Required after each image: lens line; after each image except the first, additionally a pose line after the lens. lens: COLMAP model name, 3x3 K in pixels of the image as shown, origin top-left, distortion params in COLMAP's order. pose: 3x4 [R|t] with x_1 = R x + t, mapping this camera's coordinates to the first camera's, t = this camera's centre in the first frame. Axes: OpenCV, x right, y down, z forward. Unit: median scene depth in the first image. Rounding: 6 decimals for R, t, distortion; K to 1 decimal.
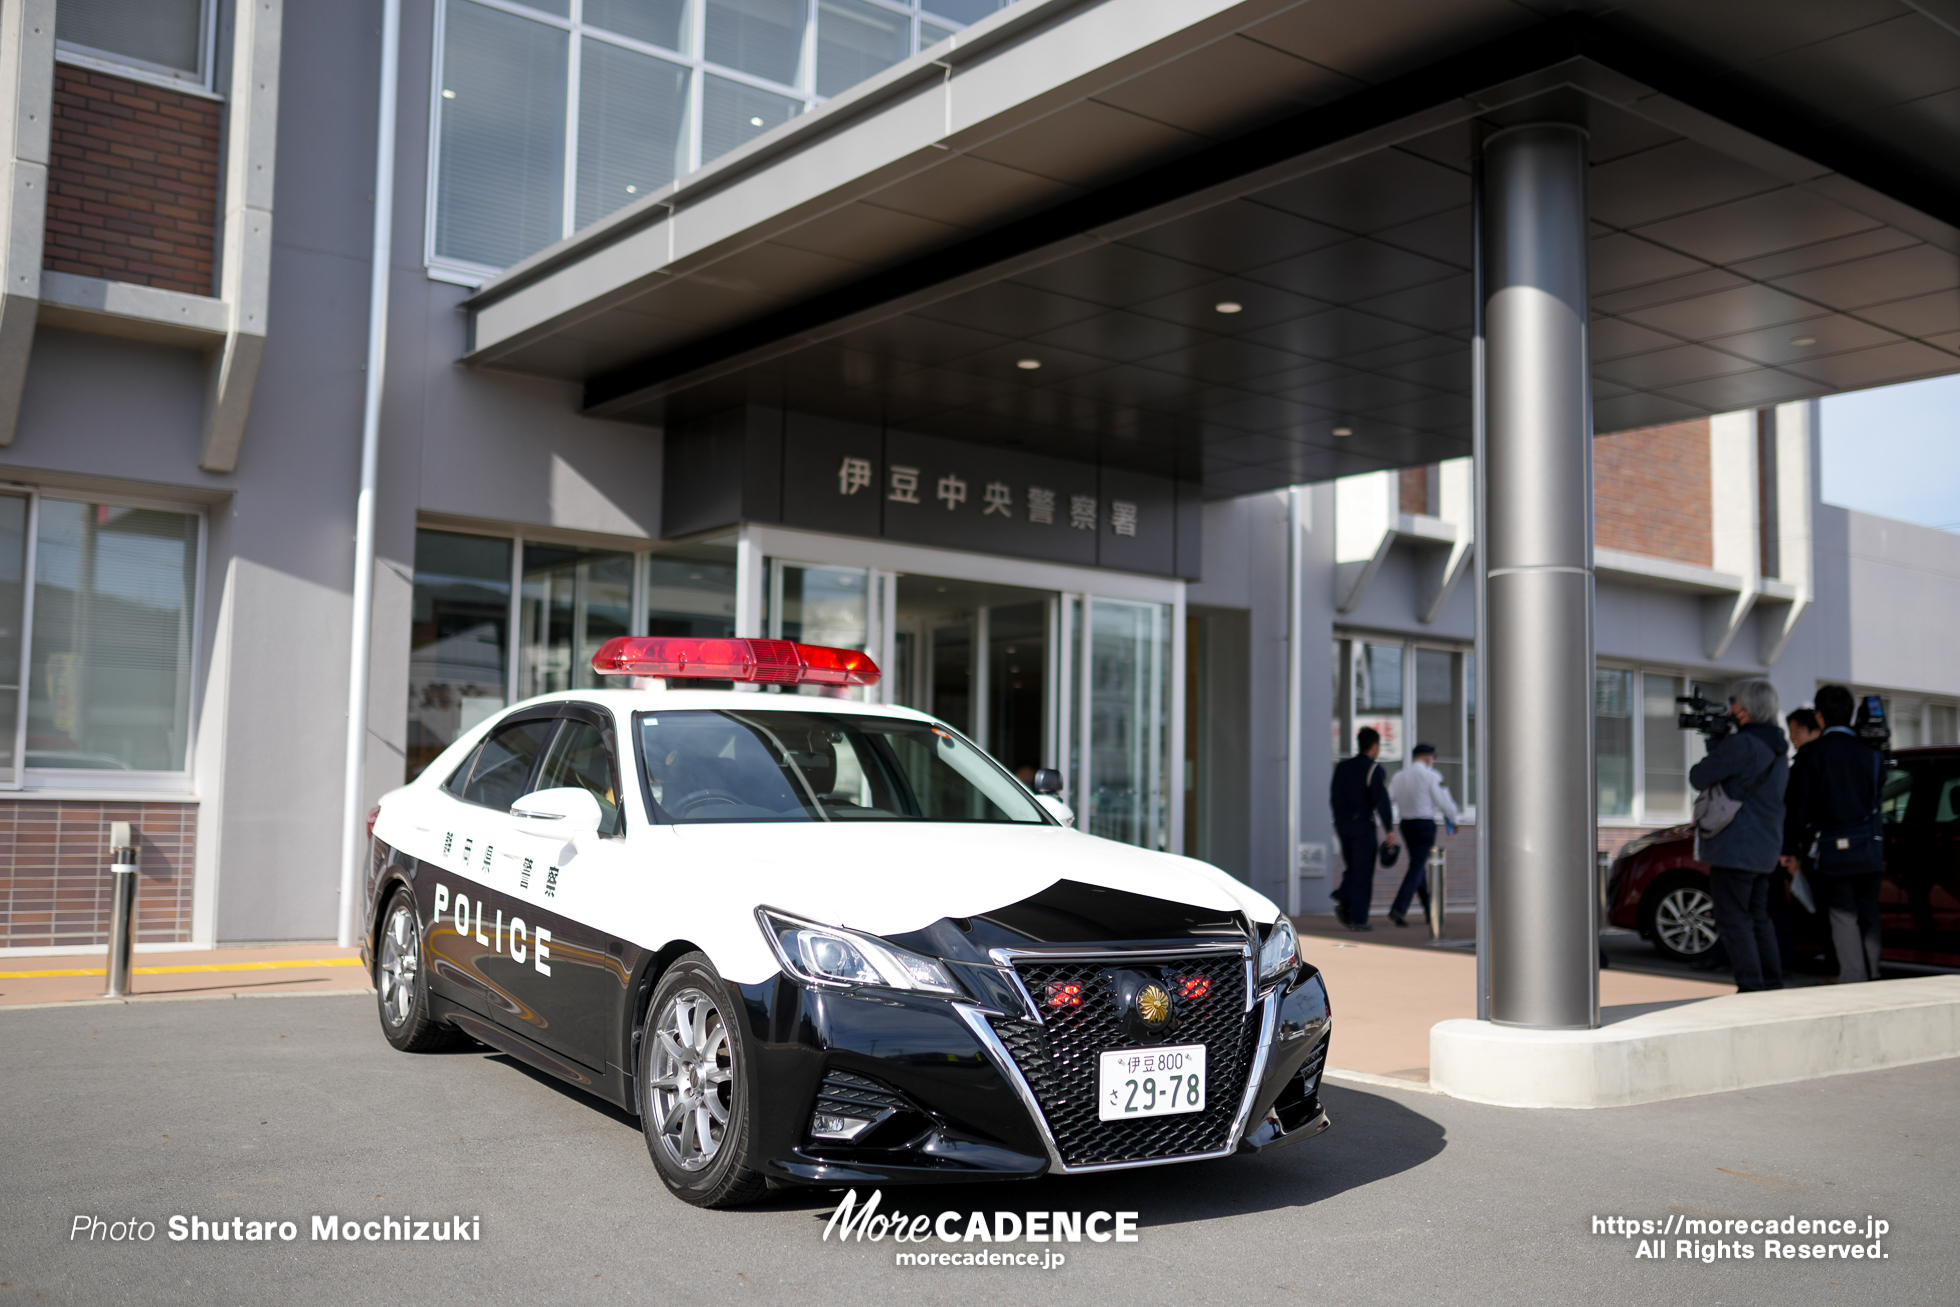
lens RADIAL K [[1846.3, 0, 981.1], [0, 1846.3, 654.3], [0, 0, 1]] dist [0.003277, 0.000000]
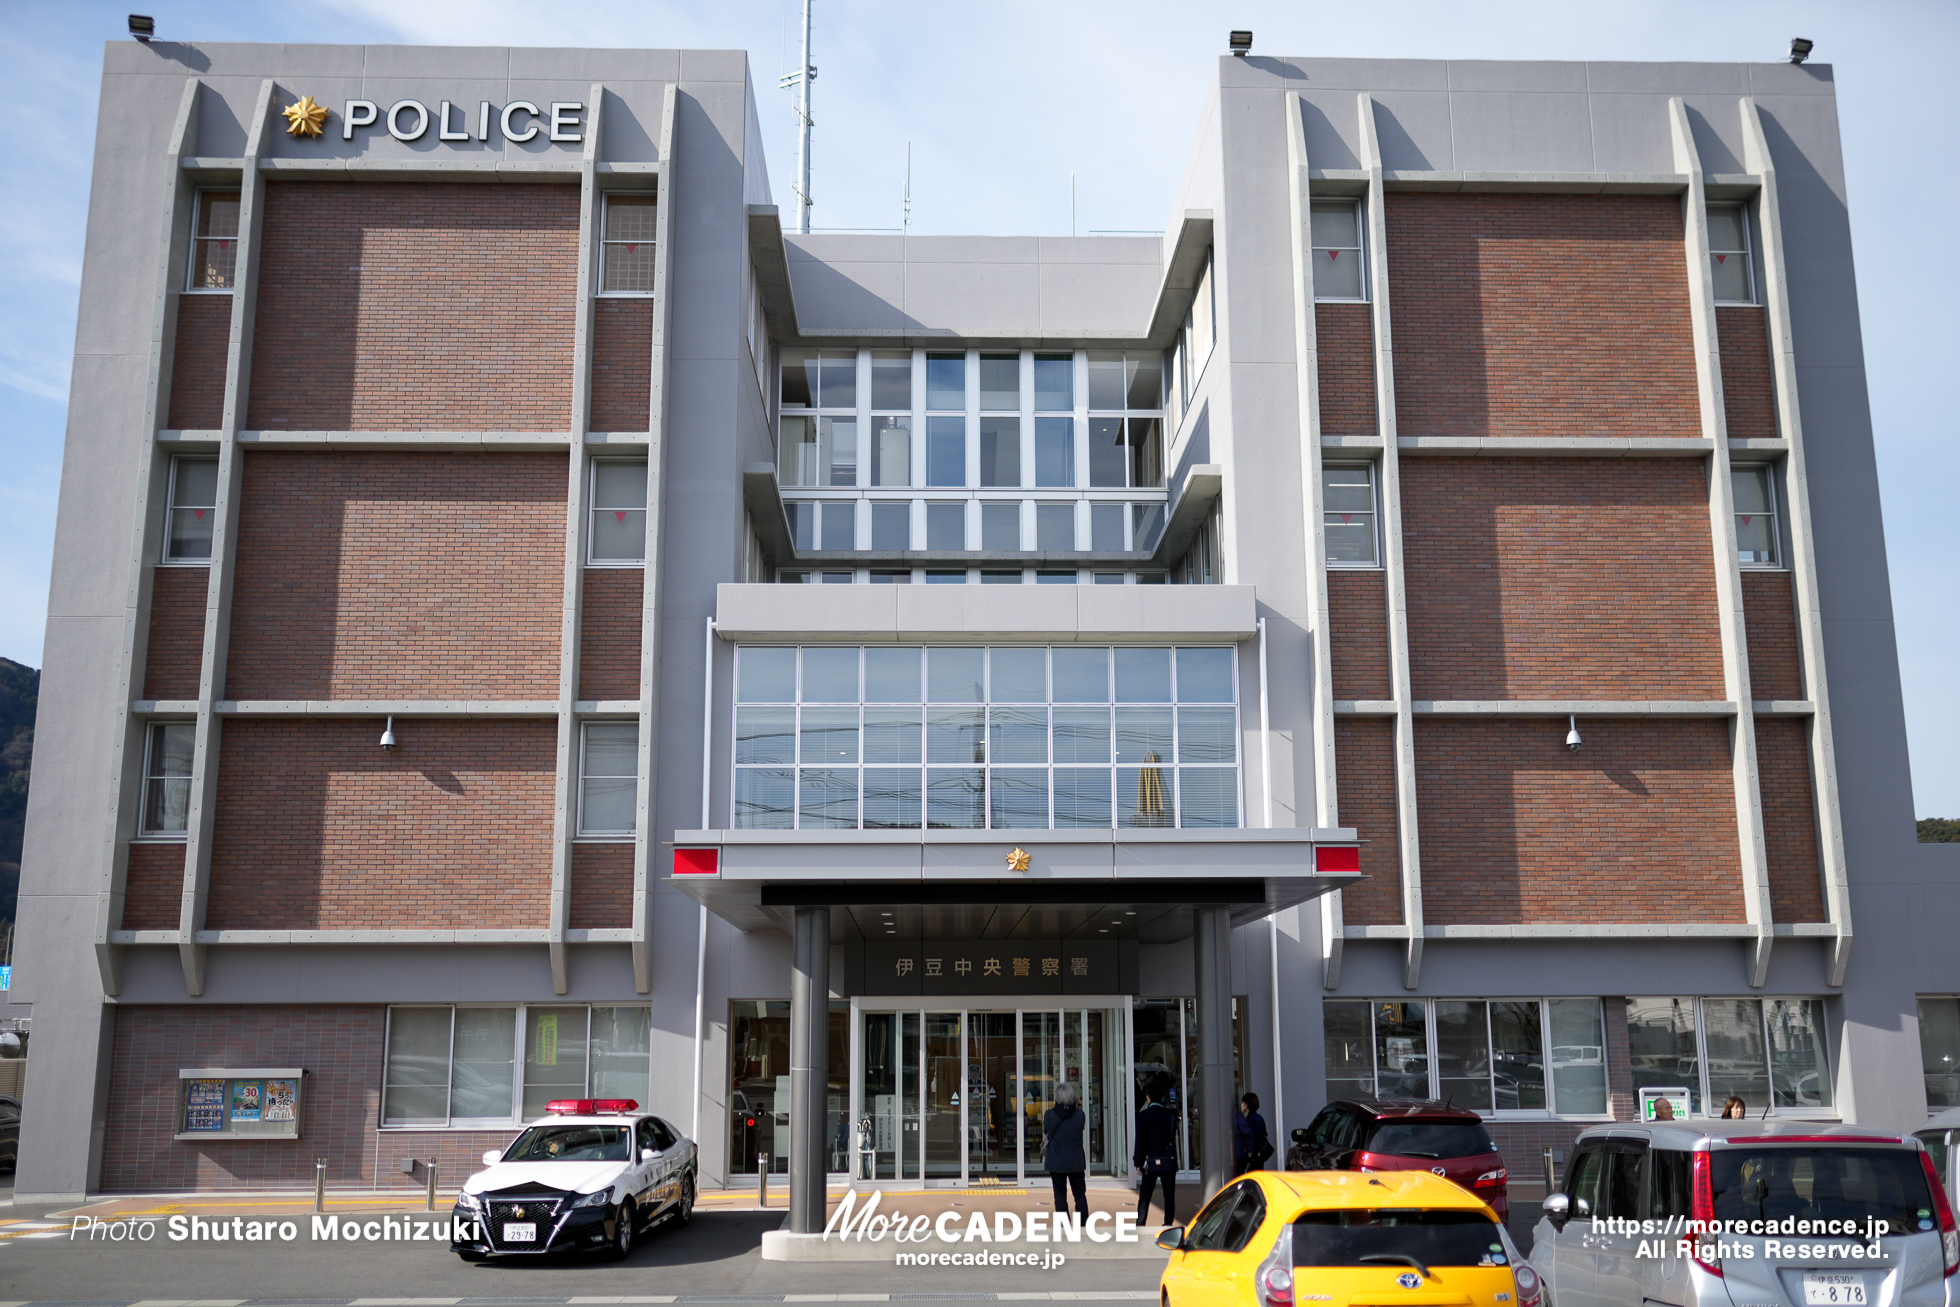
lens RADIAL K [[1846.3, 0, 978.7], [0, 1846.3, 652.9], [0, 0, 1]] dist [0.003277, 0.000000]
pose [[0.792501, -0.150307, -0.591059, 1.257116], [0.073152, 0.985584, -0.152552, -0.119016], [0.605468, 0.077661, 0.792071, -0.613945]]
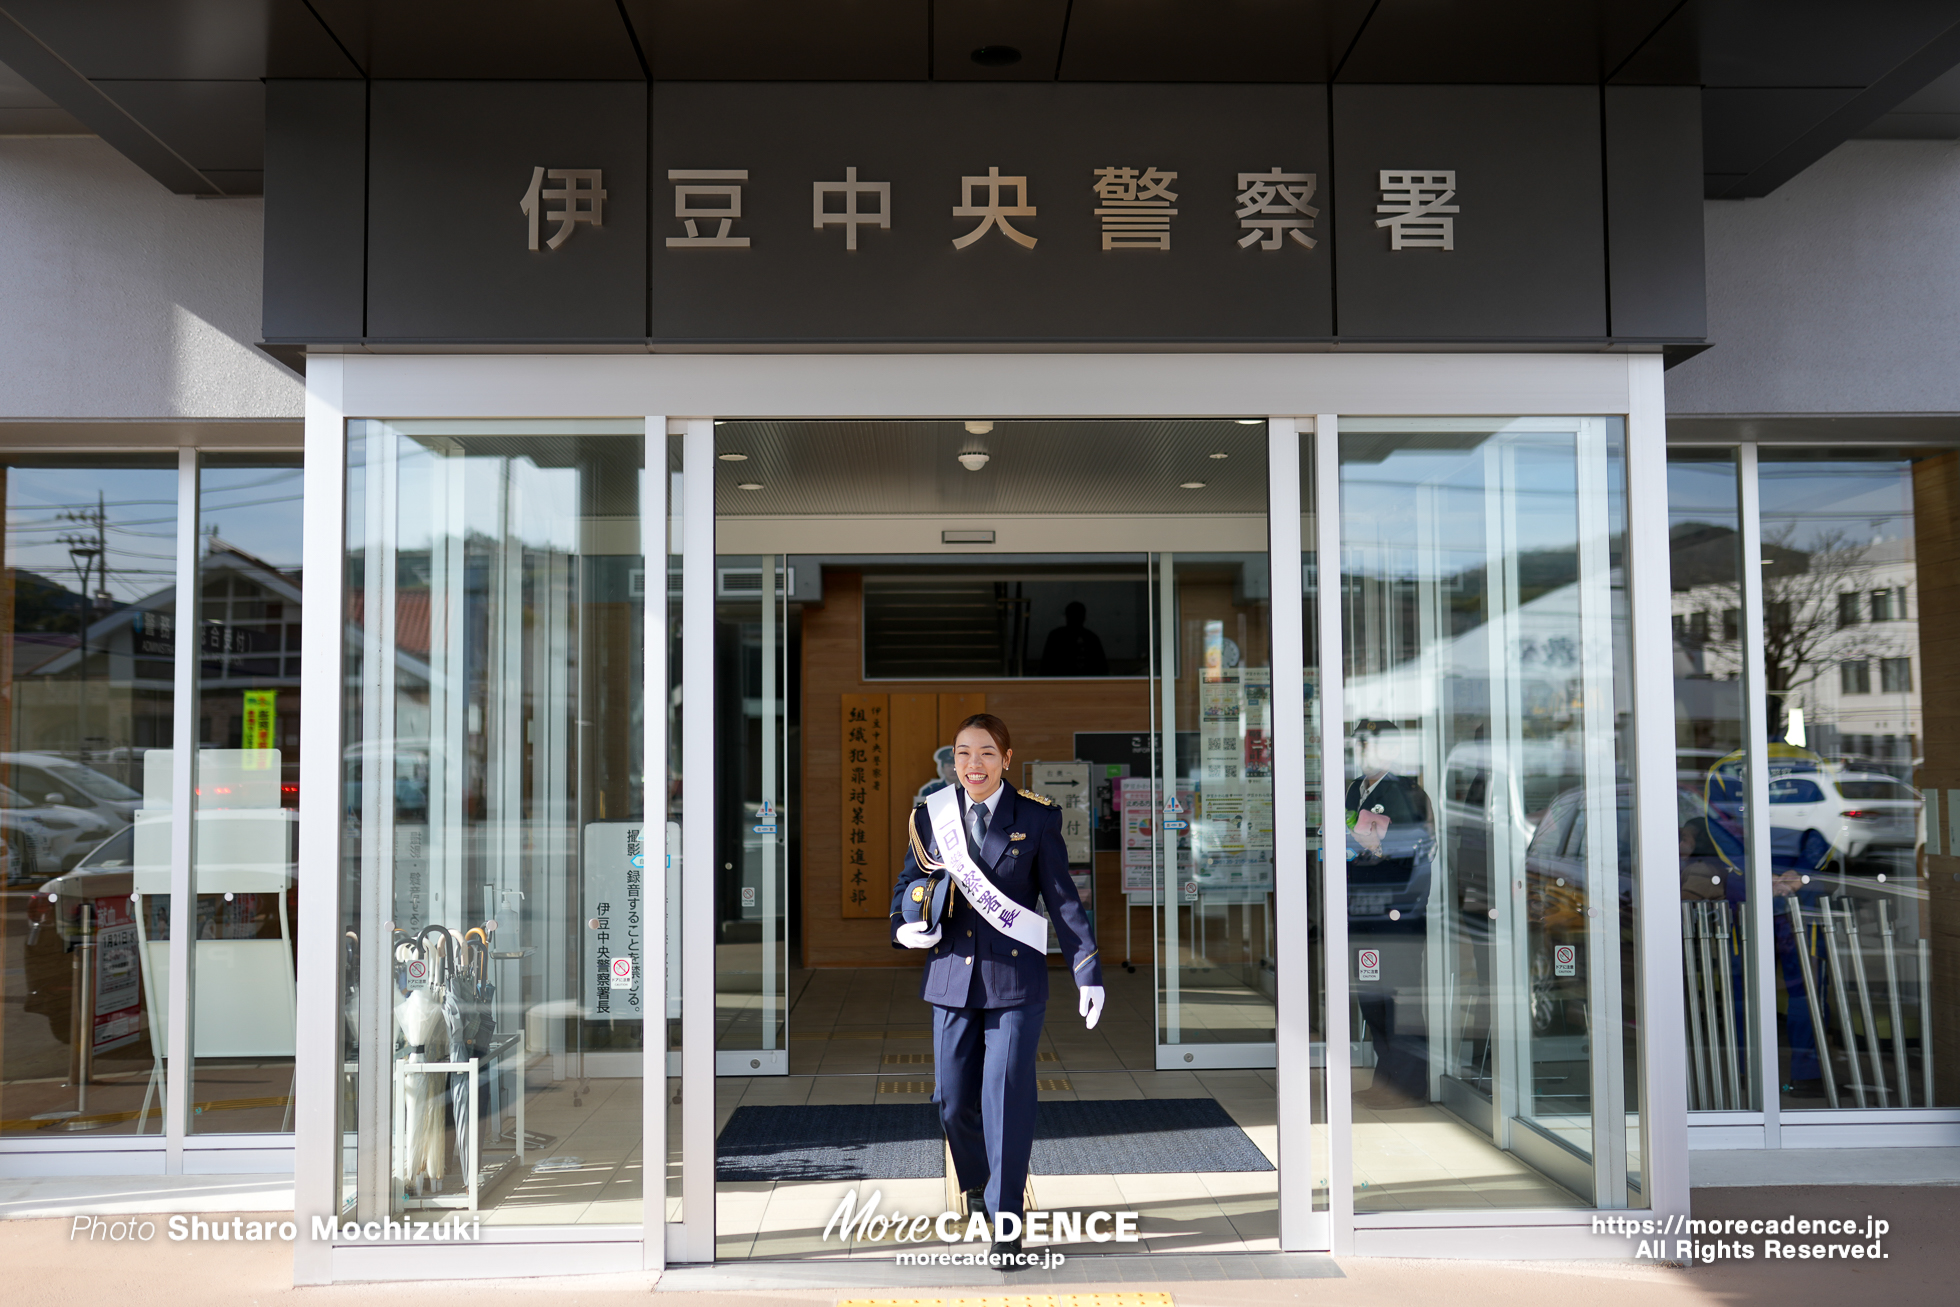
lens RADIAL K [[1846.3, 0, 982.1], [0, 1846.3, 652.6], [0, 0, 1]] dist [0.003277, 0.000000]
pose [[0.794894, -0.079467, -0.601522, 0.251366], [0.073926, 0.996685, -0.033982, 0.026981], [0.602228, -0.017456, 0.798133, 0.702398]]
